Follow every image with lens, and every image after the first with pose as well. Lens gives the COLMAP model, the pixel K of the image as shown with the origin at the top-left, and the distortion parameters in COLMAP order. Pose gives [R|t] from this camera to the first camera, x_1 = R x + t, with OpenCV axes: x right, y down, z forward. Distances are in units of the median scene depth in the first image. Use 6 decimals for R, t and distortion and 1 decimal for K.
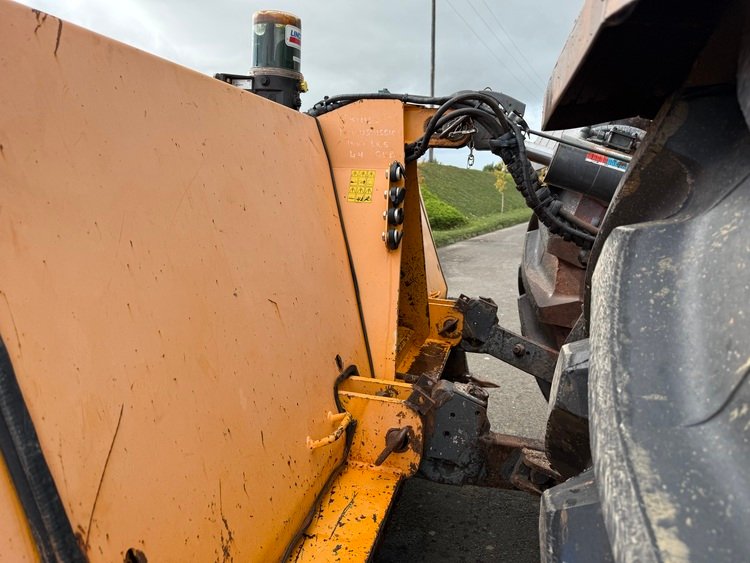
lens RADIAL K [[526.0, 0, 378.4], [0, 526.0, 278.7], [0, 0, 1]] dist [0.088002, -0.123459]
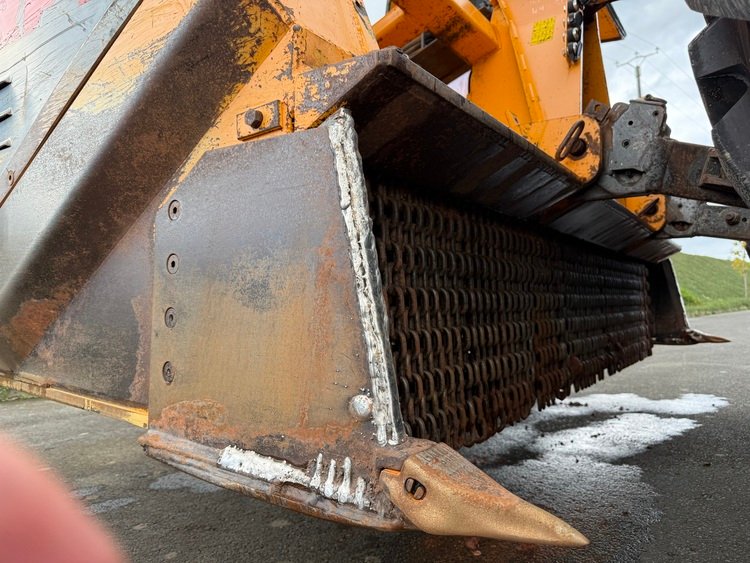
lens RADIAL K [[533.9, 0, 375.0], [0, 533.9, 281.5], [0, 0, 1]] dist [0.037442, -0.061310]
pose [[0.927651, -0.048990, -0.370221, 0.036881], [-0.025849, 0.980558, -0.194521, 0.638217], [0.372552, 0.190018, 0.908349, -0.102213]]
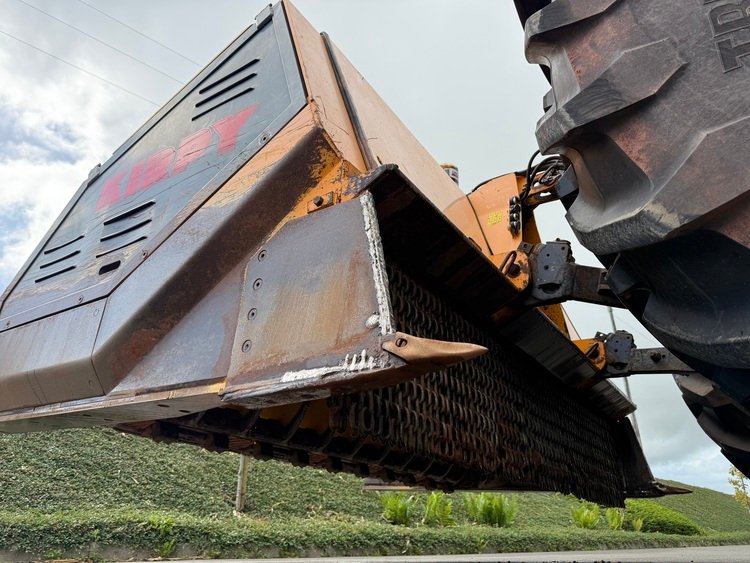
lens RADIAL K [[529.6, 0, 375.0], [0, 529.6, 281.5], [0, 0, 1]] dist [0.049582, -0.067630]
pose [[0.936815, -0.155687, -0.313273, 0.113942], [-0.054545, 0.819552, -0.570403, 1.025917], [0.345547, 0.551450, 0.759276, -0.306088]]
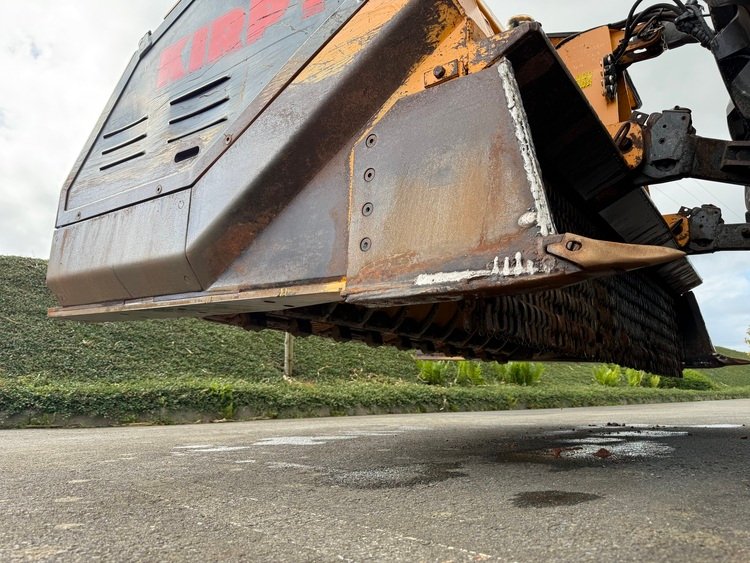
lens RADIAL K [[526.0, 0, 378.4], [0, 526.0, 278.7], [0, 0, 1]] dist [0.088002, -0.123459]
pose [[0.924072, -0.091649, -0.371069, -0.062421], [-0.051410, 0.932203, -0.358267, 0.961243], [0.378746, 0.350141, 0.856710, -0.317061]]
